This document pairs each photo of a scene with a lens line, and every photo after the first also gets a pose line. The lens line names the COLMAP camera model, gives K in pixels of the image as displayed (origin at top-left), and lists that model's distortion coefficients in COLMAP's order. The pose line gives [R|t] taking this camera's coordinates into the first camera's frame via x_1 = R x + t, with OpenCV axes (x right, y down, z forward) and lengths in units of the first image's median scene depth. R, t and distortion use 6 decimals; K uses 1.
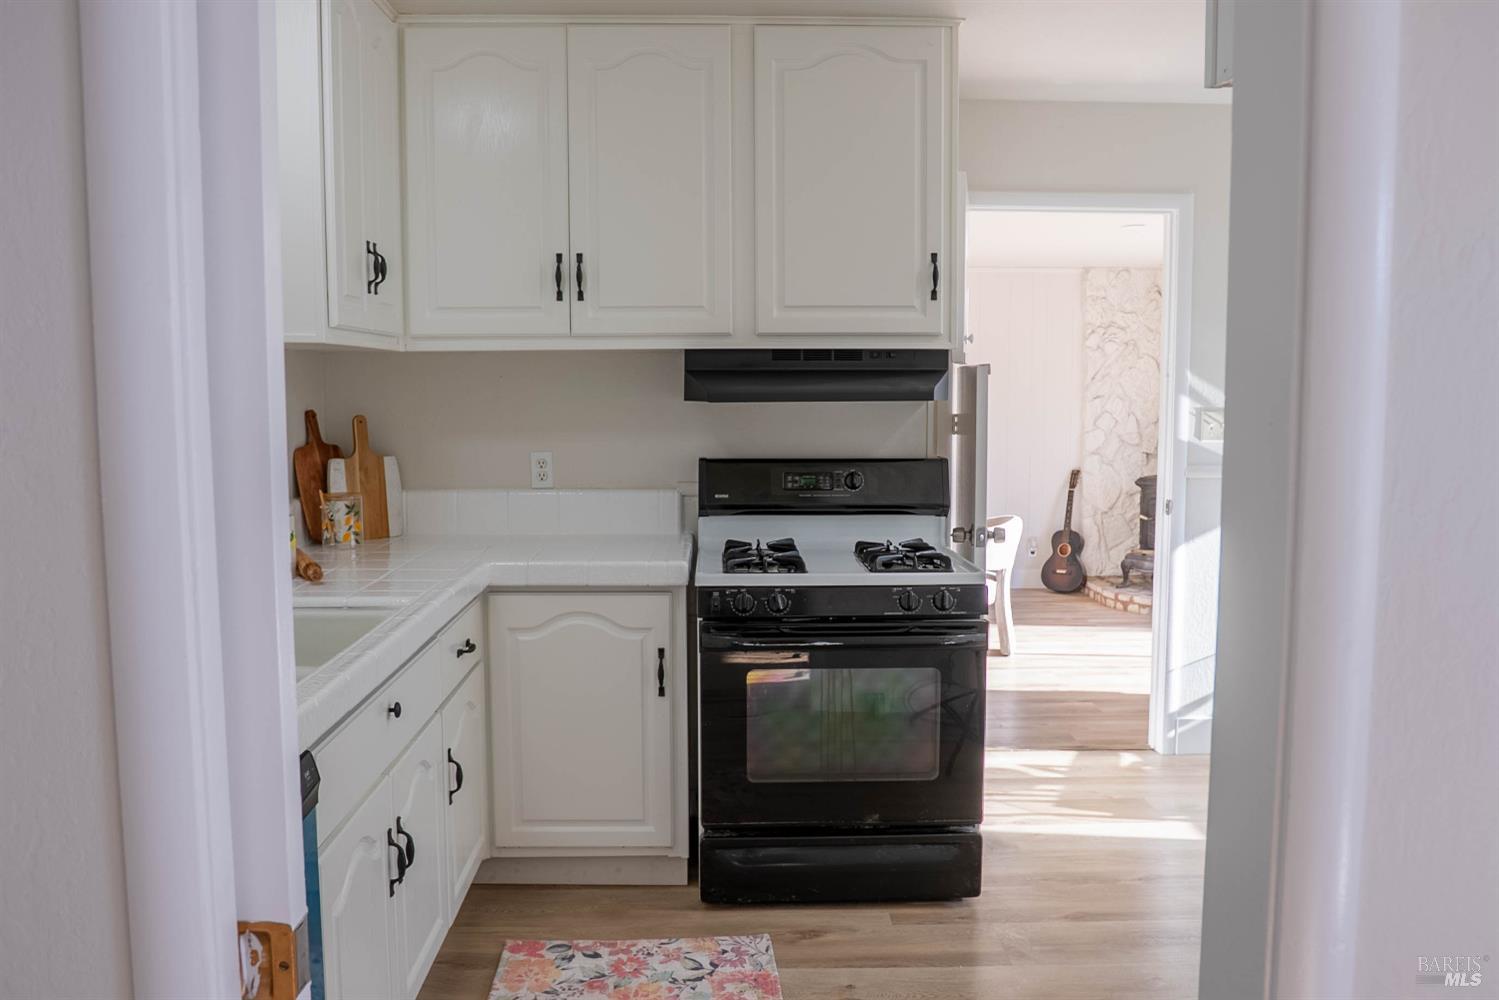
lens RADIAL K [[1209.3, 0, 747.7], [0, 1209.3, 498.7], [0, 0, 1]] dist [-0.079759, 0.070206]
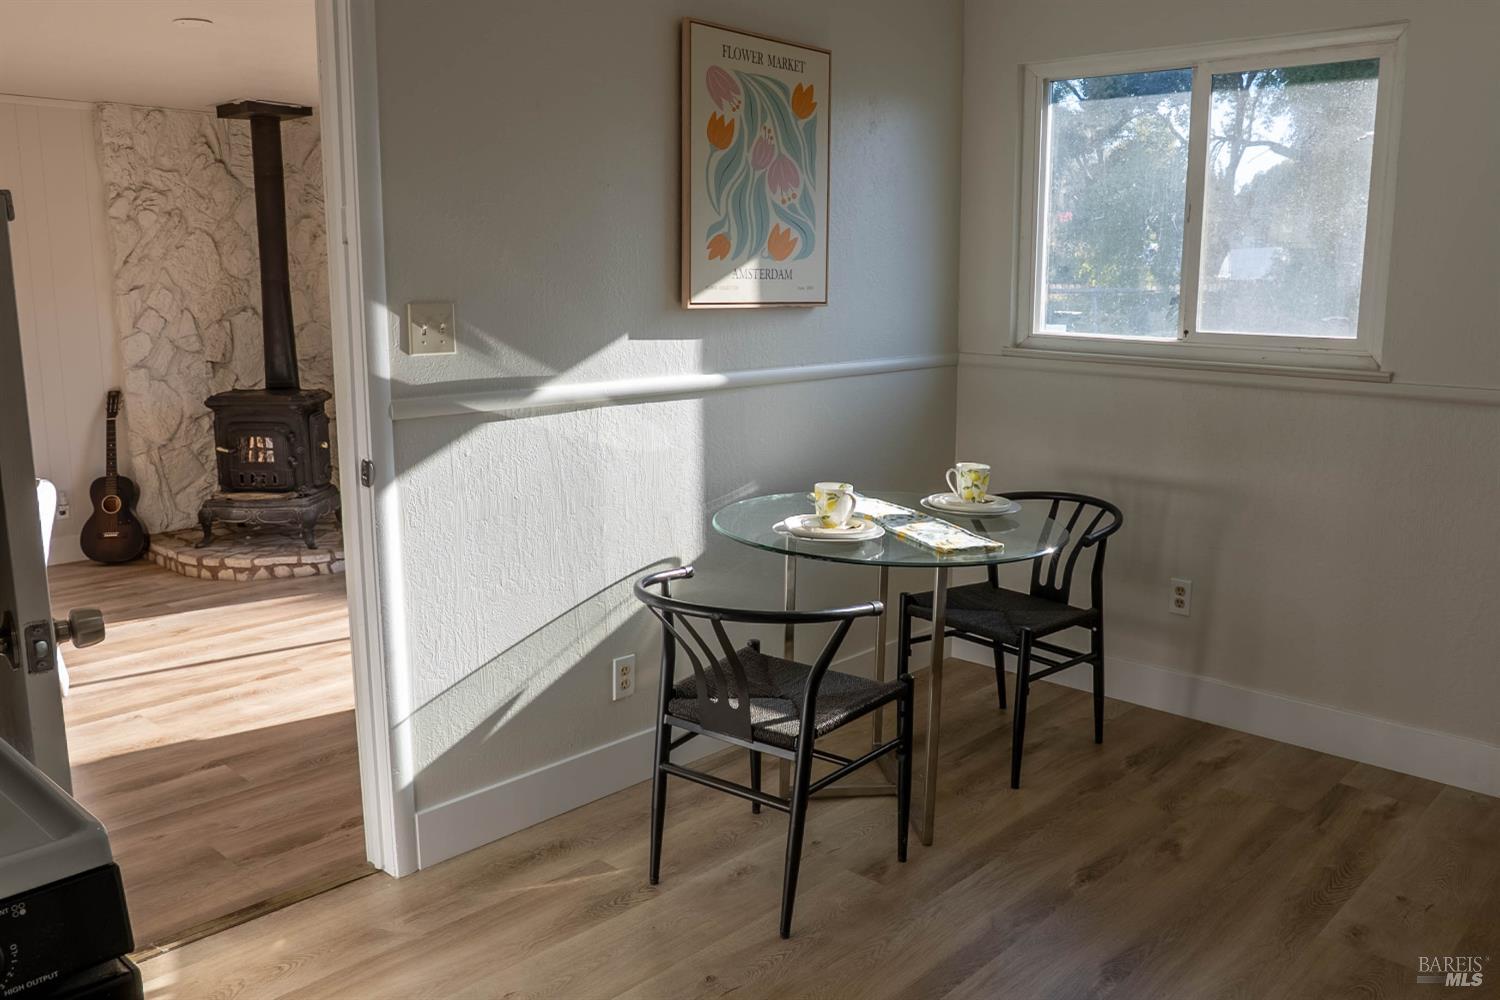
lens RADIAL K [[1210.1, 0, 748.9], [0, 1210.1, 490.0], [0, 0, 1]] dist [-0.079759, 0.070206]
pose [[0.705677, -0.127436, 0.696979, 0.038746], [0.069455, 0.991397, 0.110945, -0.018203], [-0.705121, -0.029883, 0.708457, 0.232507]]
